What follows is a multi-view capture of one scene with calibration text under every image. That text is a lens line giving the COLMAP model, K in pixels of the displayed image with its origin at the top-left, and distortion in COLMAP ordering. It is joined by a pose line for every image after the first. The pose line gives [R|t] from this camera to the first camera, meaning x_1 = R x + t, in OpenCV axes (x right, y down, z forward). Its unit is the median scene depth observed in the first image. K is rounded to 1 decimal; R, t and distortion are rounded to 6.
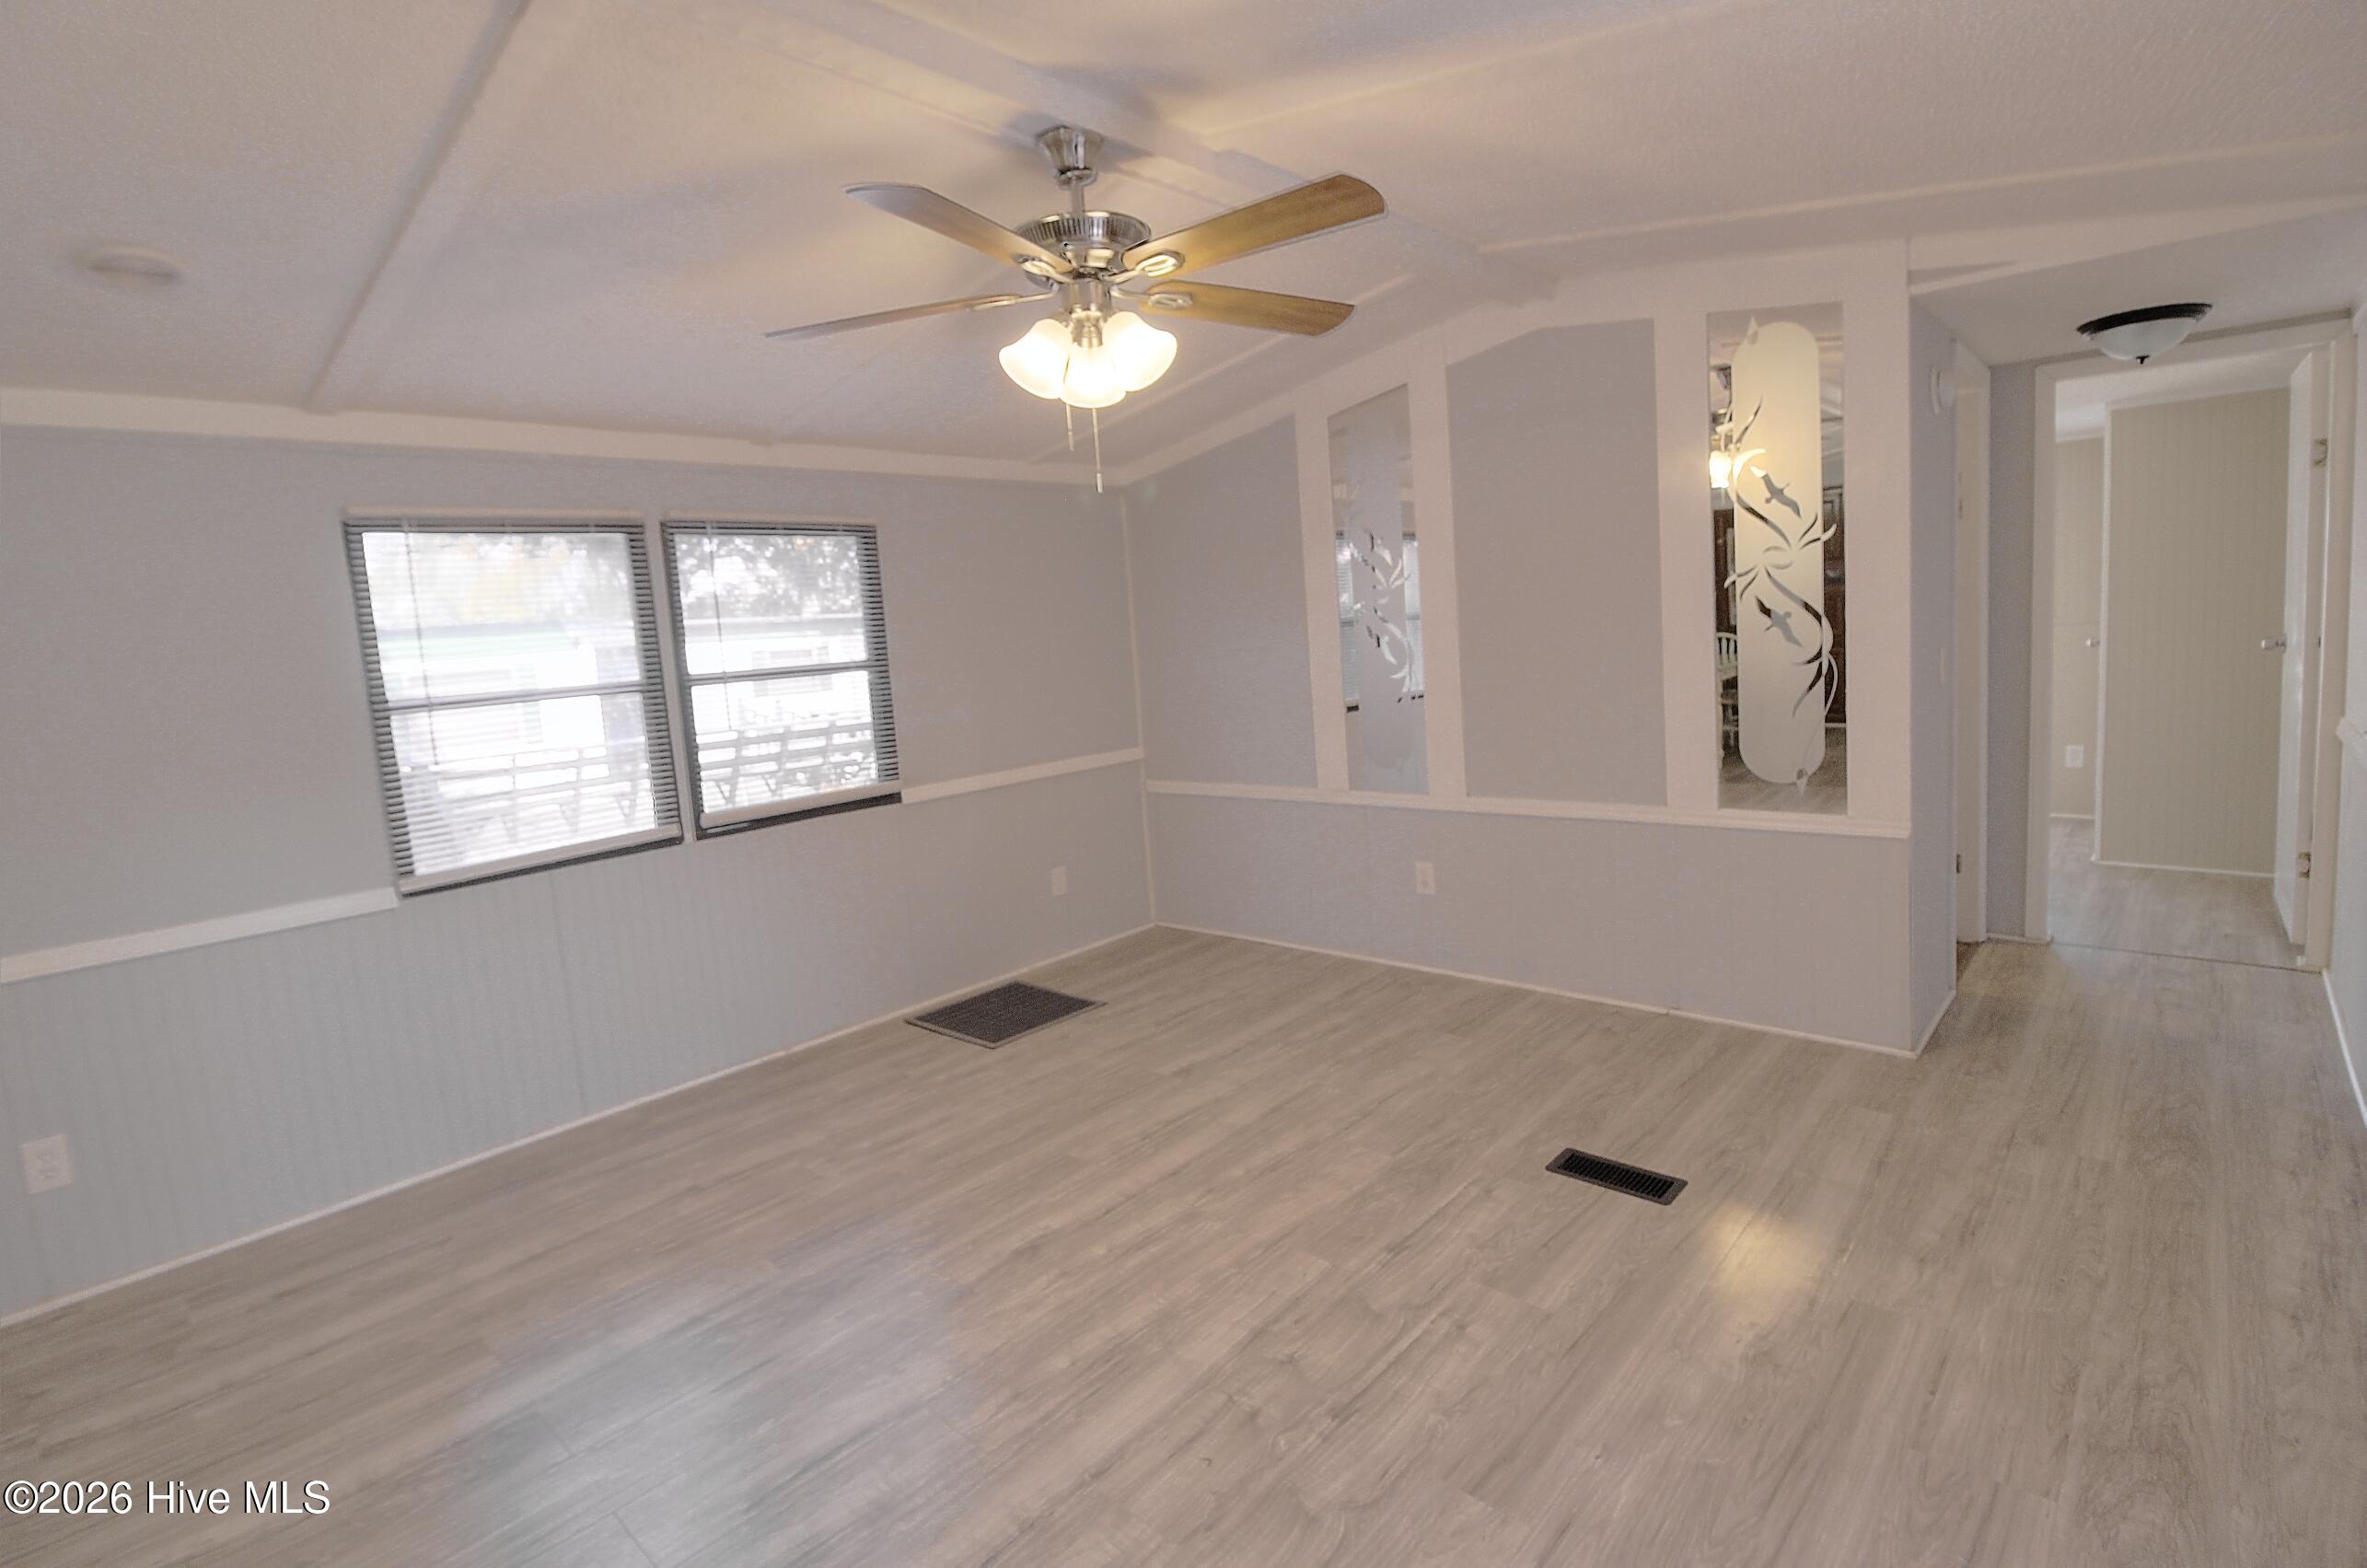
lens RADIAL K [[1110.5, 0, 1188.7], [0, 1110.5, 782.0], [0, 0, 1]] dist [-0.008794, -0.004961]
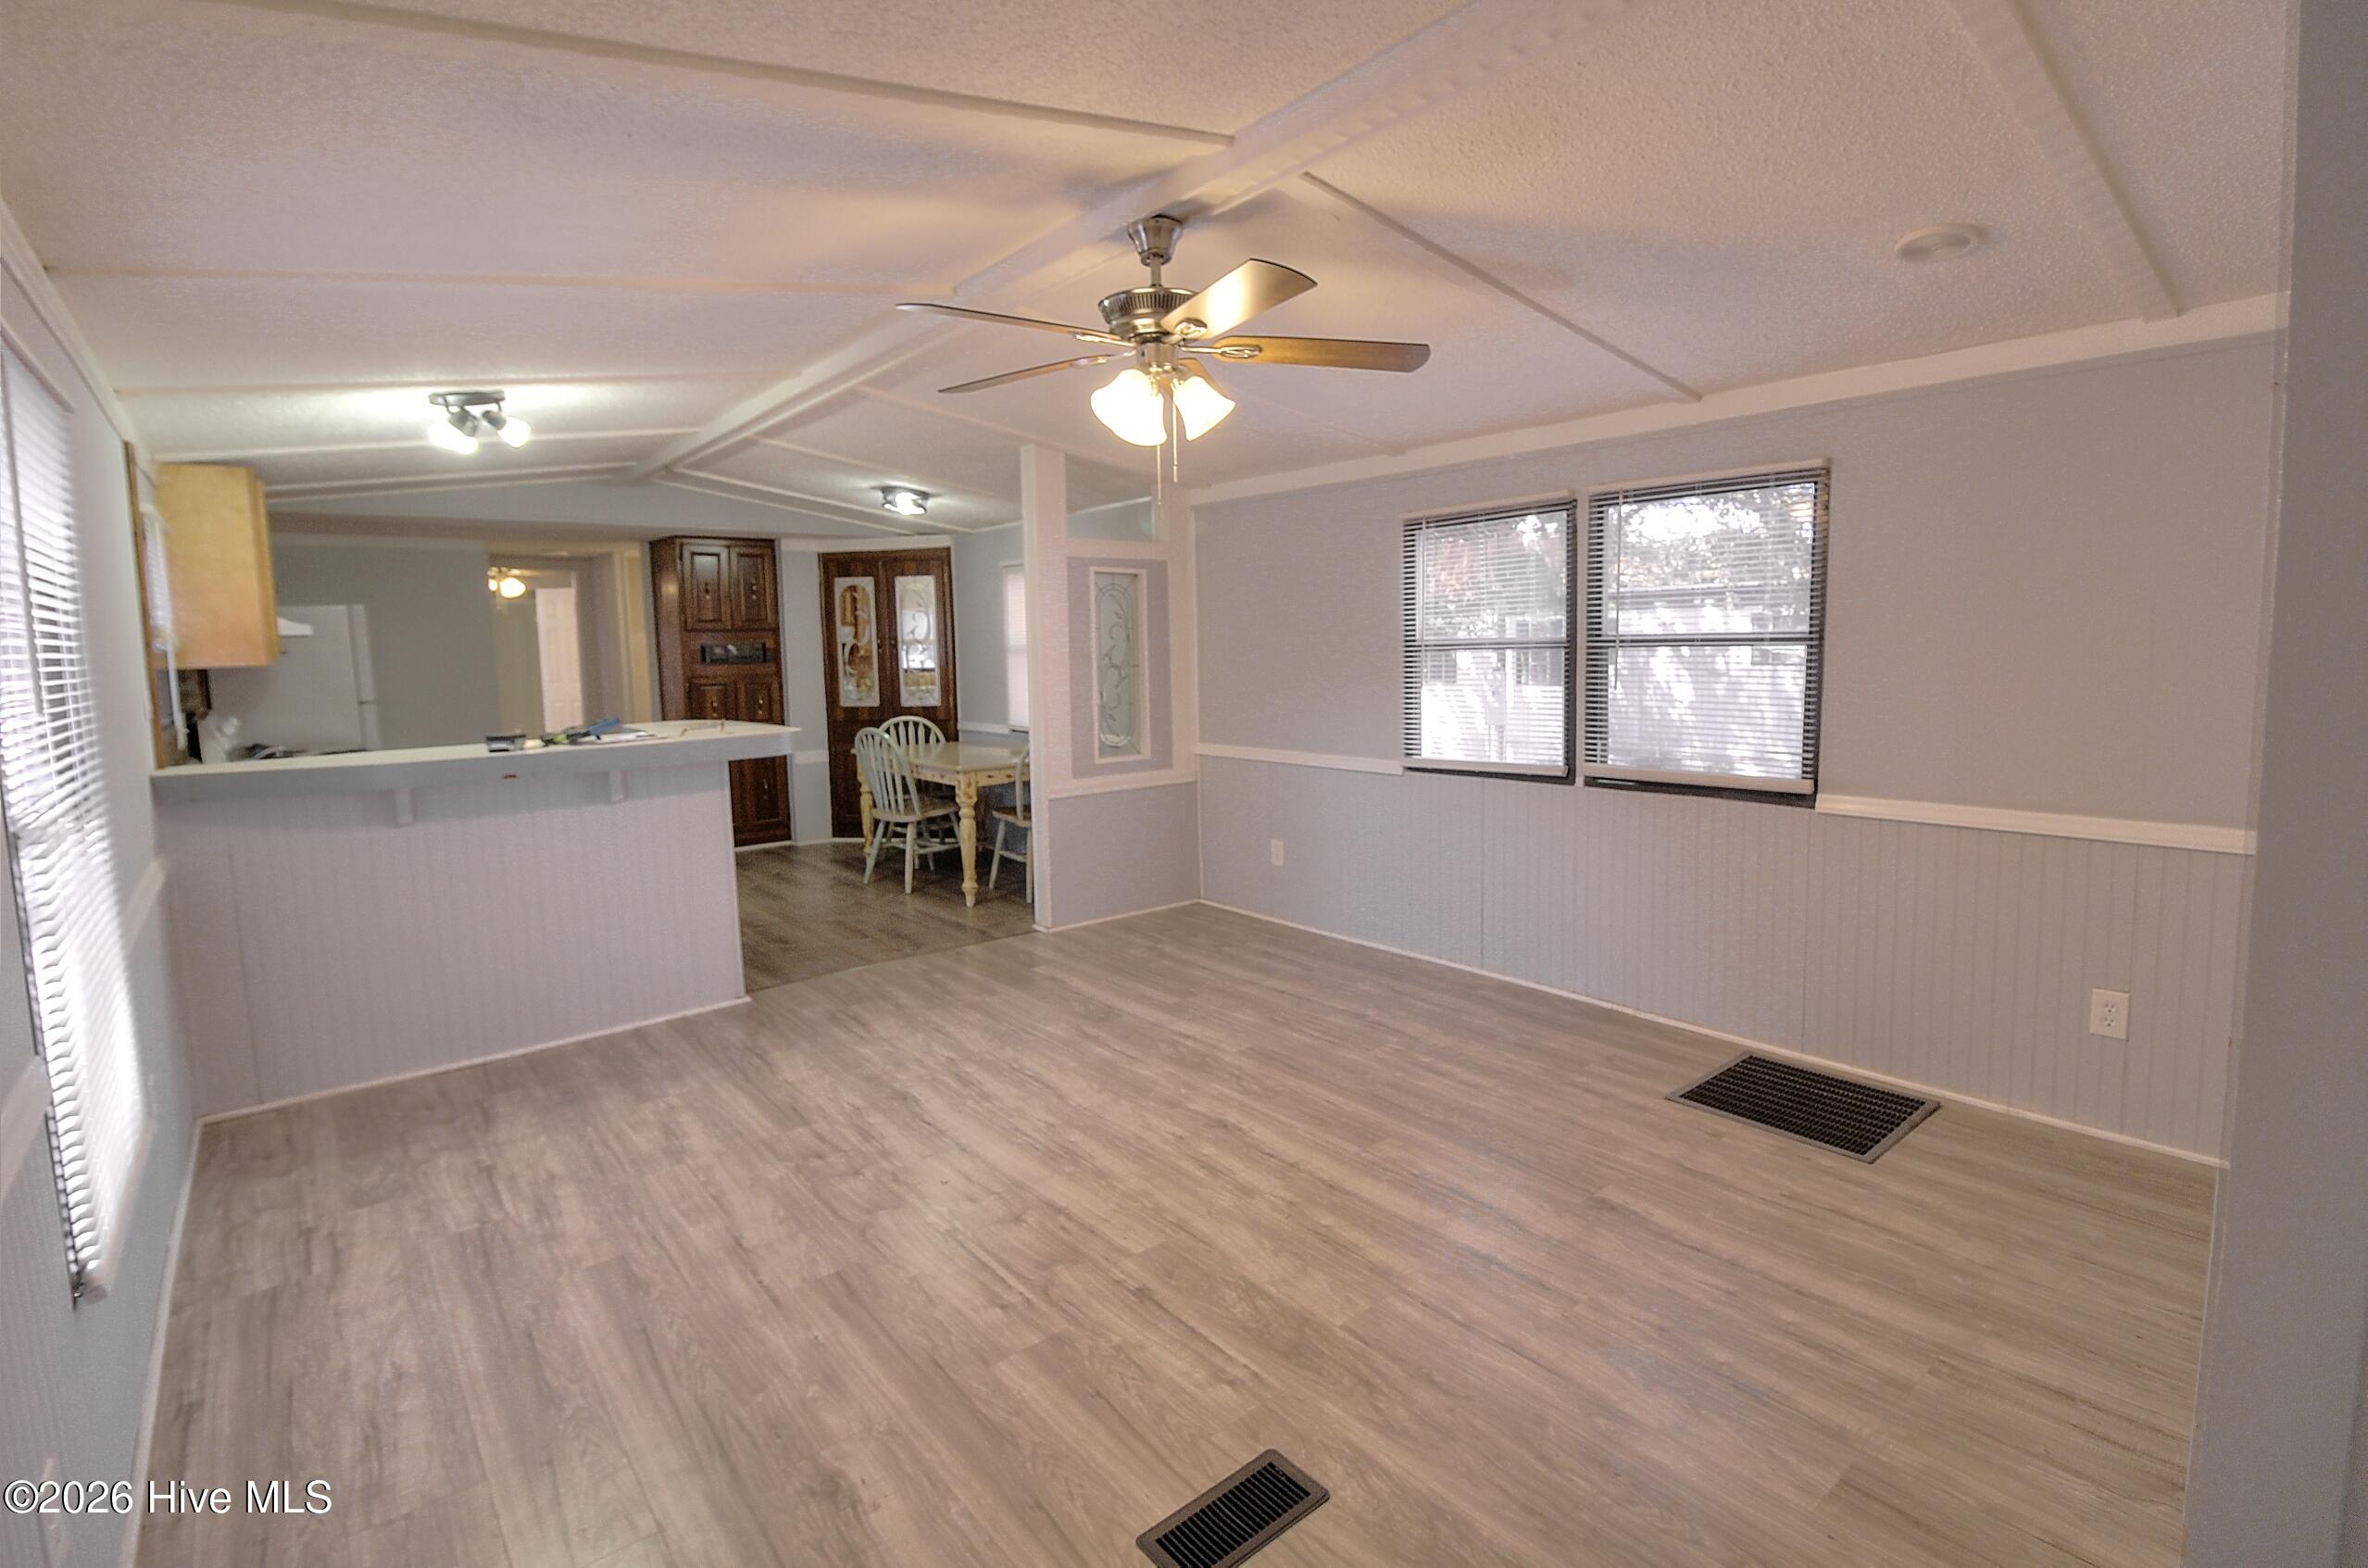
lens RADIAL K [[1110.2, 0, 1169.6], [0, 1110.2, 787.8], [0, 0, 1]] dist [-0.010396, -0.001396]
pose [[-0.150862, 0.207194, -0.966598, 0.828547], [-0.101583, 0.969363, 0.223641, -0.181533], [0.983322, 0.131929, -0.125193, 0.877687]]
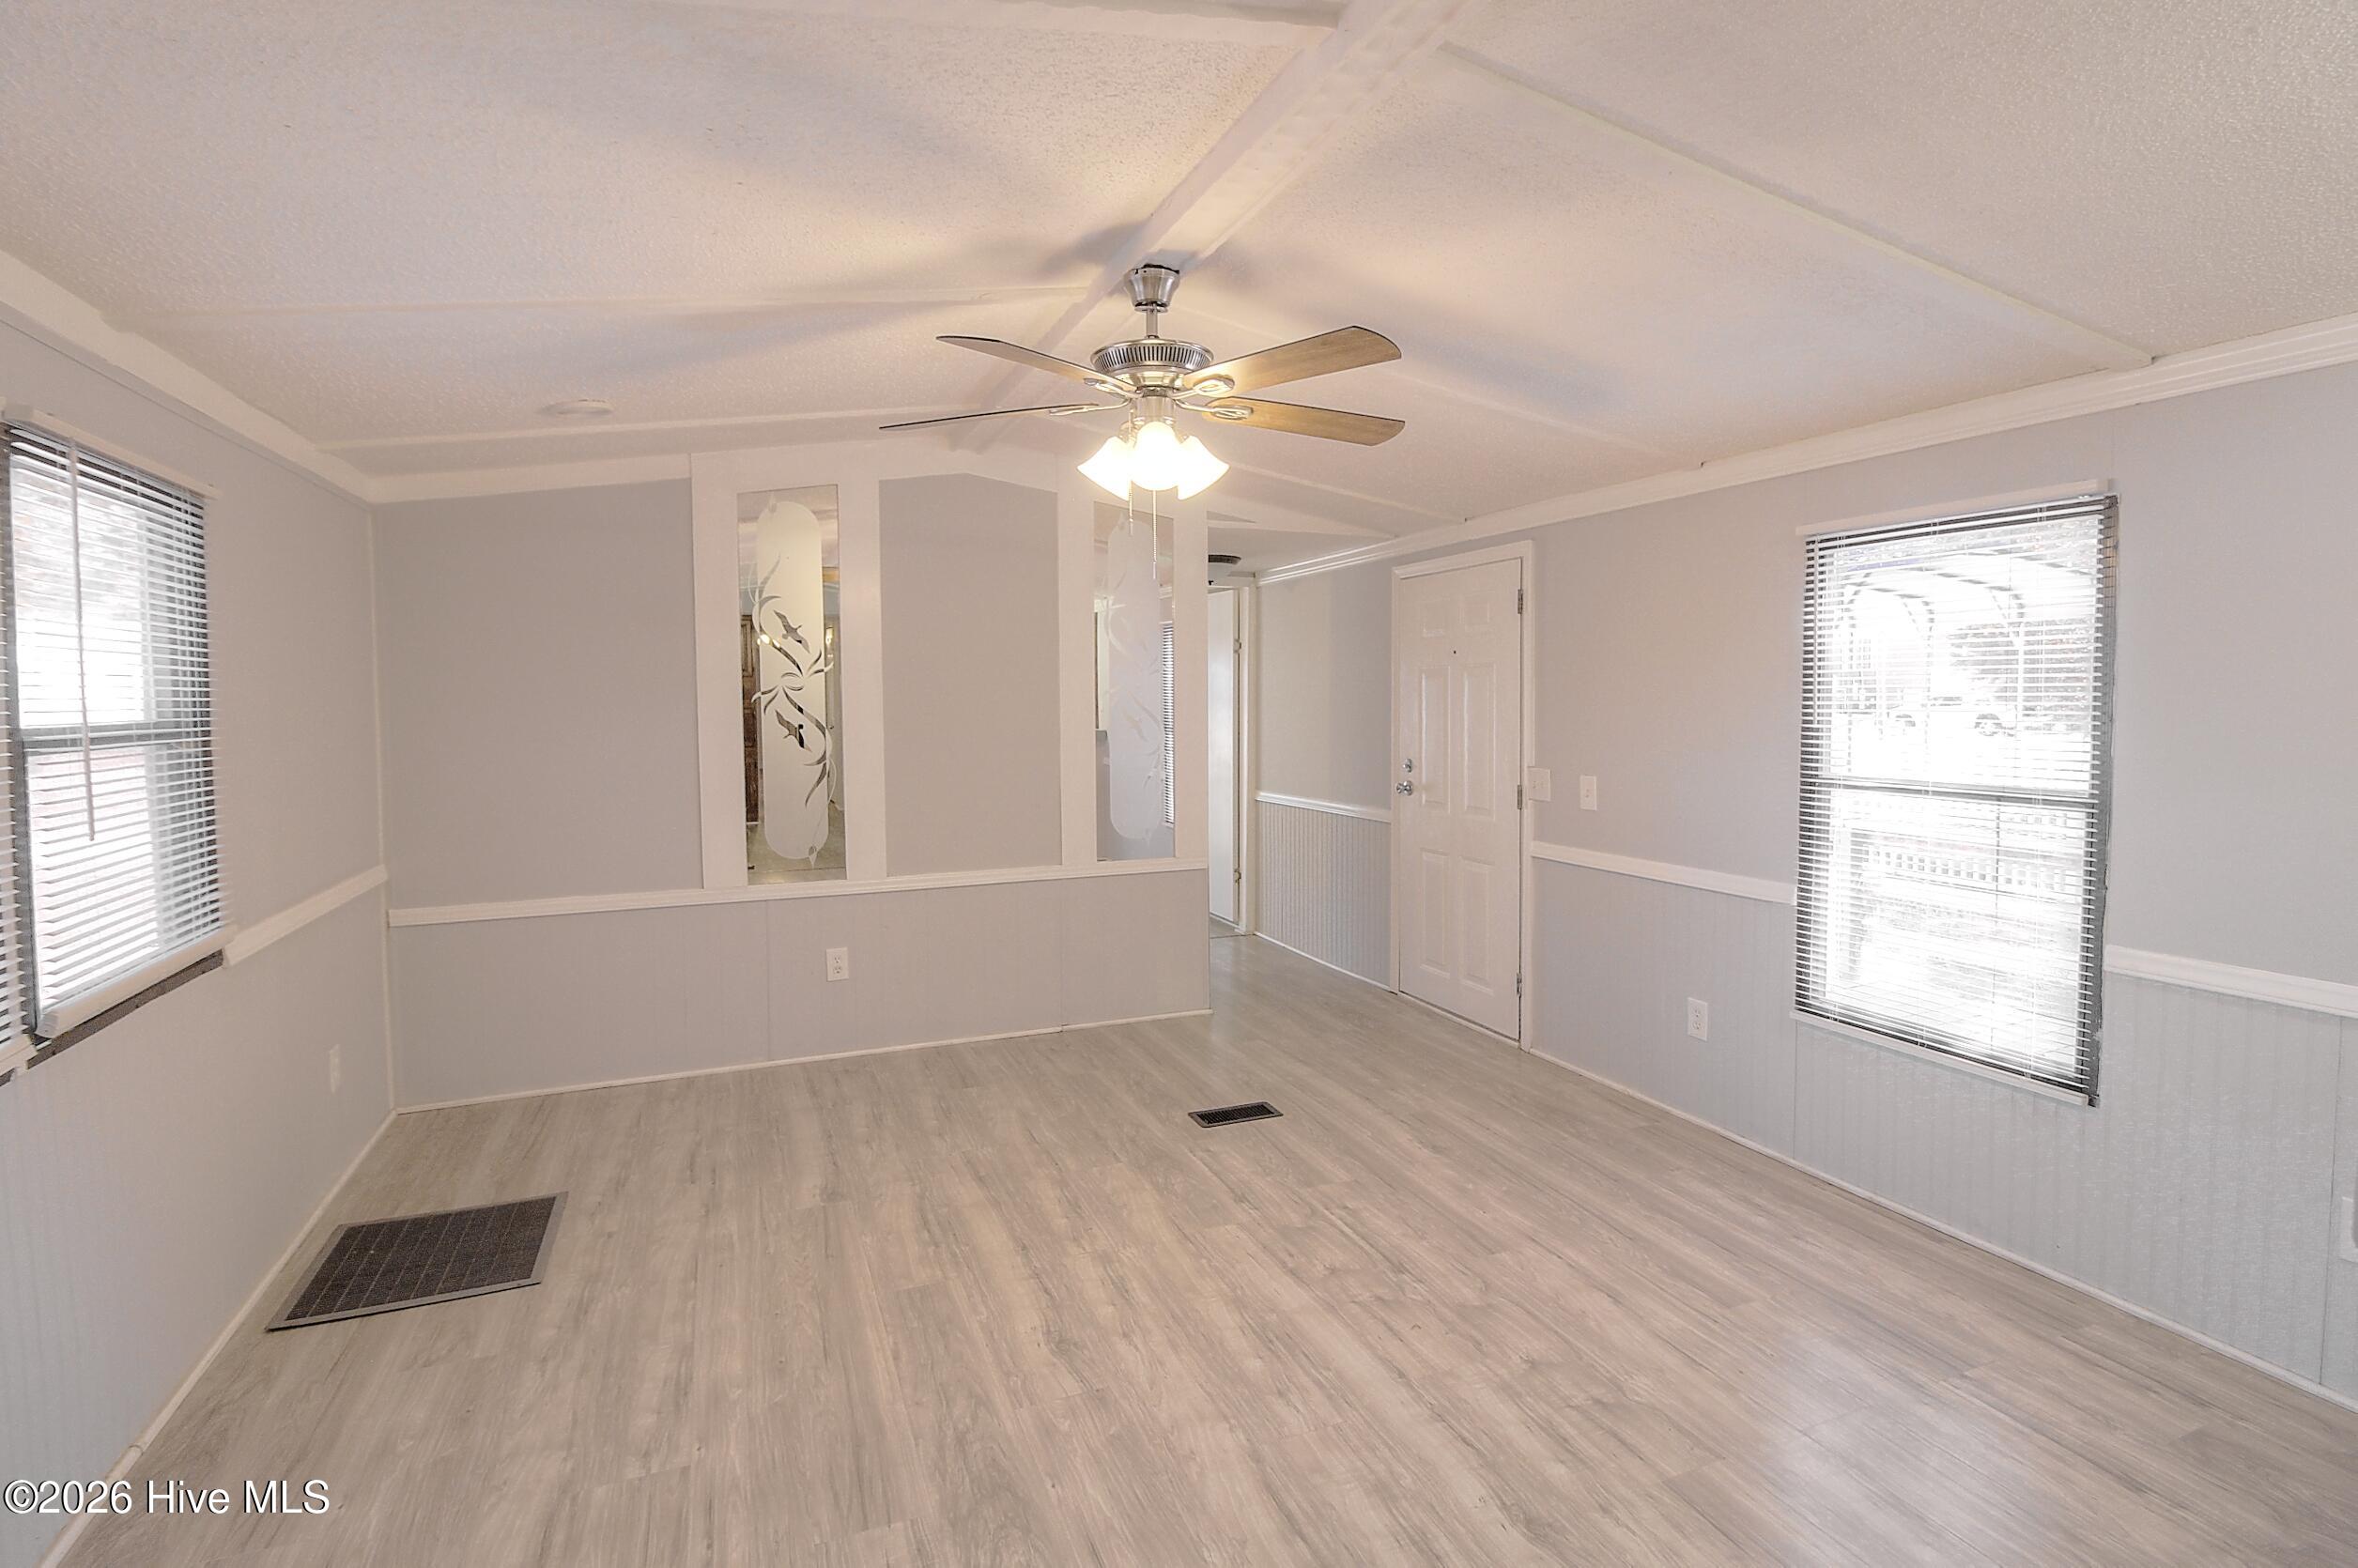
lens RADIAL K [[1106.1, 0, 1185.0], [0, 1106.1, 747.9], [0, 0, 1]] dist [-0.008794, -0.004961]
pose [[0.421545, 0.026992, 0.906406, -0.812354], [0.098780, 0.992242, -0.075488, -0.003398], [-0.901411, 0.121356, 0.415608, 0.377288]]
